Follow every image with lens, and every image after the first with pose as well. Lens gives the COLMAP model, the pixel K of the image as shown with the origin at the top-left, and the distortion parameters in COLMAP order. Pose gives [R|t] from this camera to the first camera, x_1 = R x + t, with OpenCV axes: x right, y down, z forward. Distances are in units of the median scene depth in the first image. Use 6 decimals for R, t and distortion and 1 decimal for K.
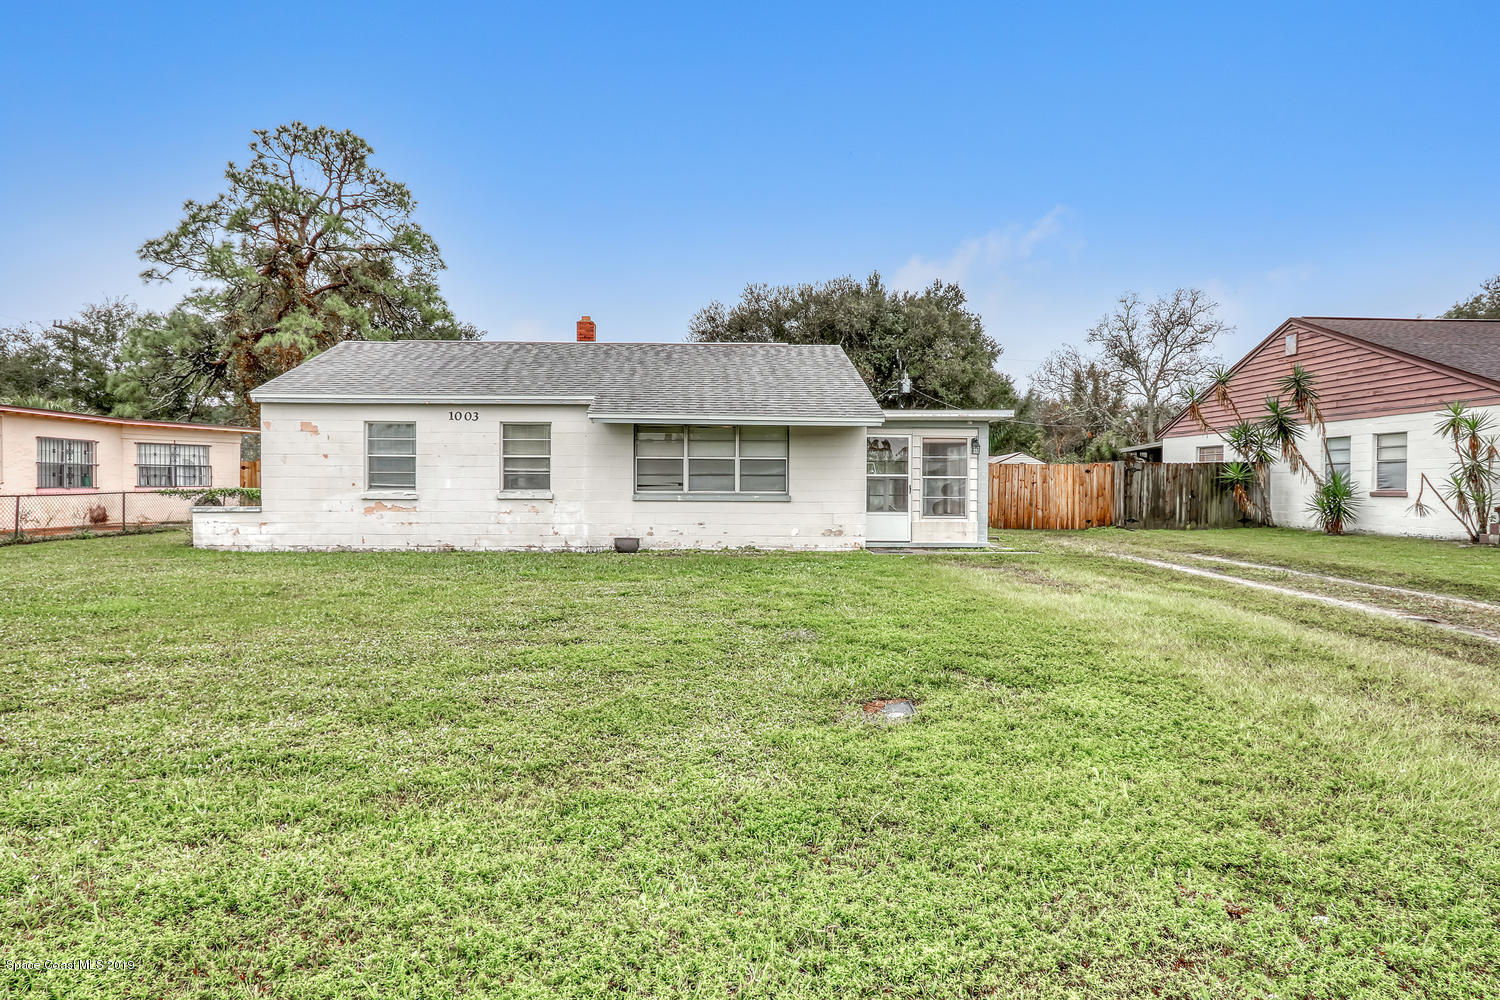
lens RADIAL K [[820.9, 0, 736.0], [0, 820.9, 478.4], [0, 0, 1]] dist [-0.013596, 0.000028]
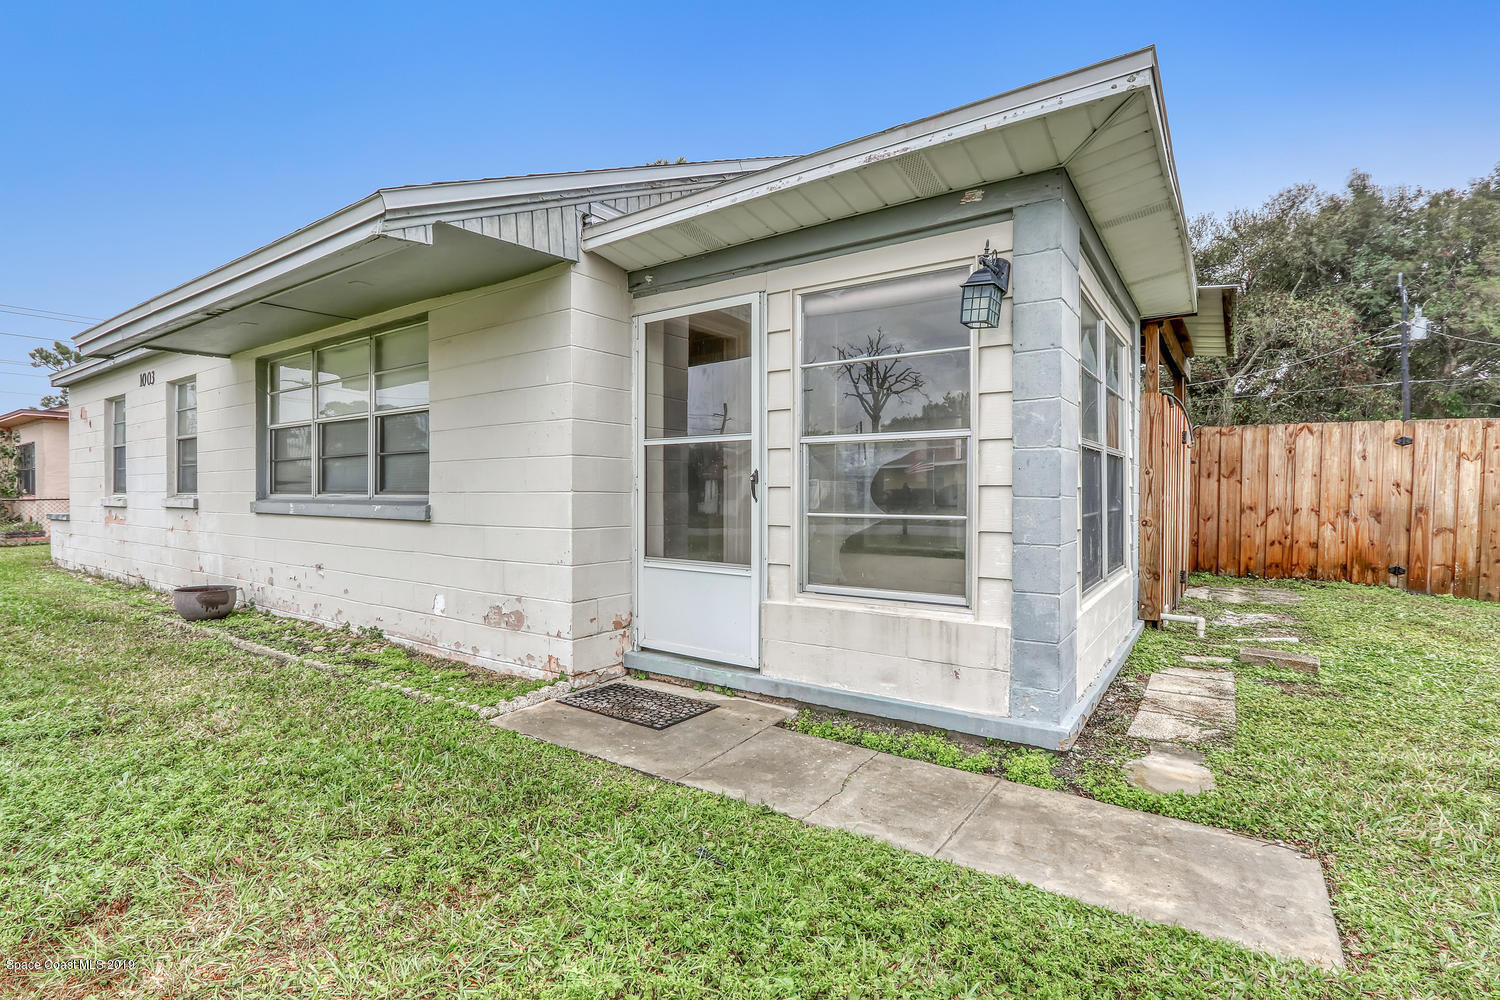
lens RADIAL K [[706.6, 0, 730.0], [0, 706.6, 493.8], [0, 0, 1]] dist [-0.014686, -0.000913]
pose [[0.792442, -0.002390, -0.609943, 0.290099], [0.007992, 0.999947, 0.006465, 0.011780], [0.609895, -0.009998, 0.792419, 0.660895]]
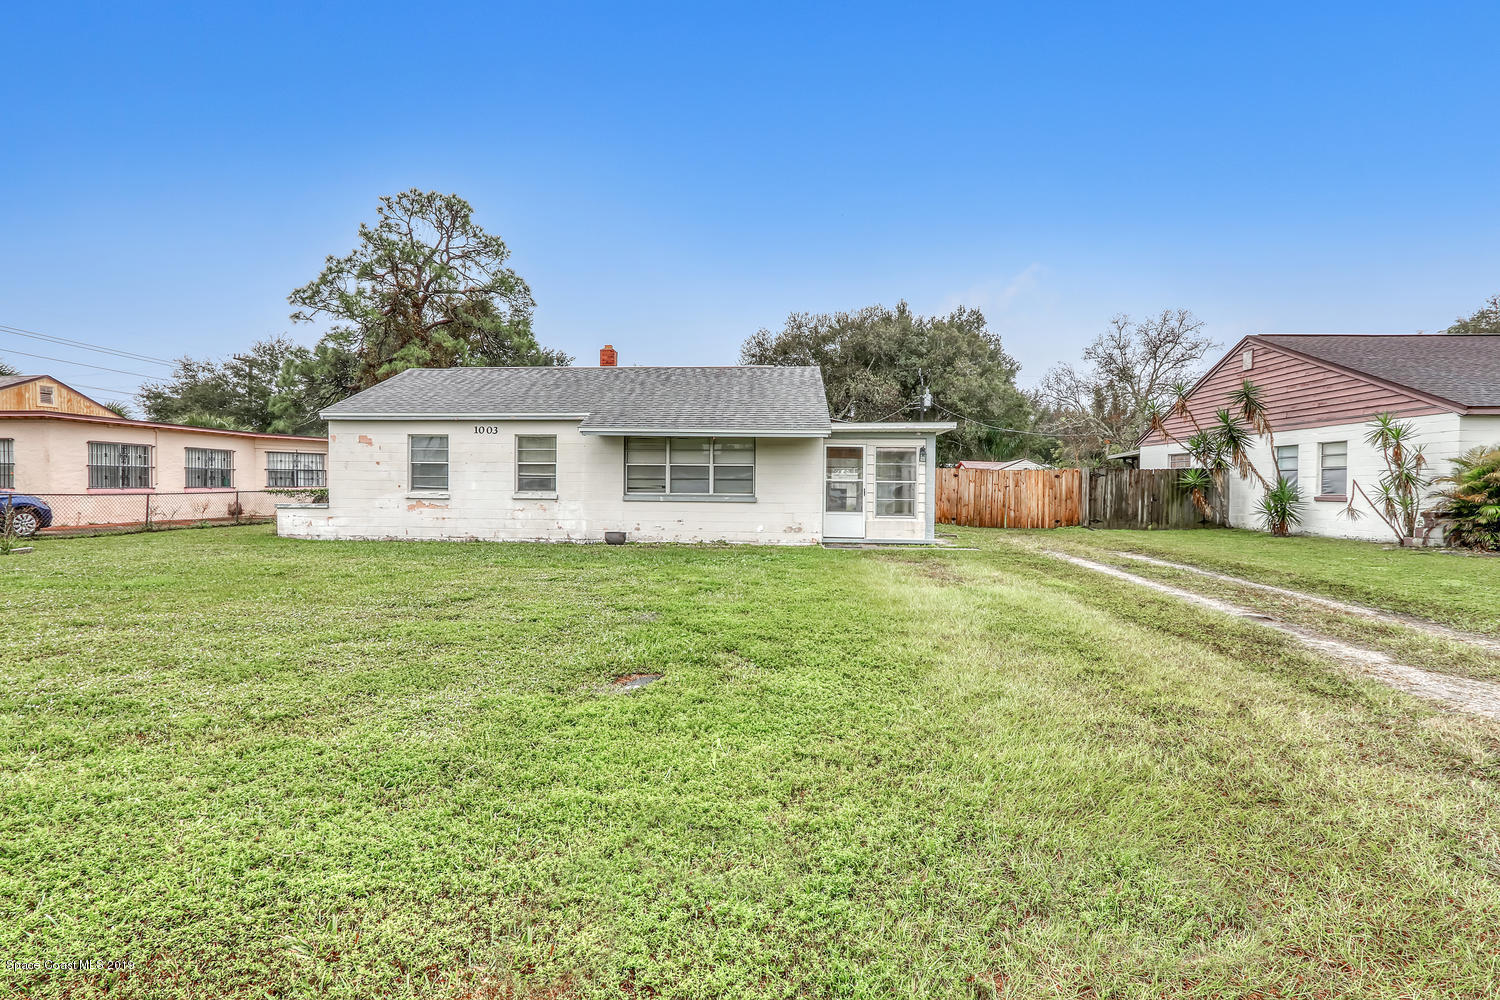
lens RADIAL K [[706.6, 0, 734.3], [0, 706.6, 482.3], [0, 0, 1]] dist [-0.014686, -0.000913]
pose [[0.994480, 0.003367, -0.104875, 0.111259], [-0.003134, 0.999992, 0.002385, -0.002107], [0.104882, -0.002043, 0.994483, 0.002412]]
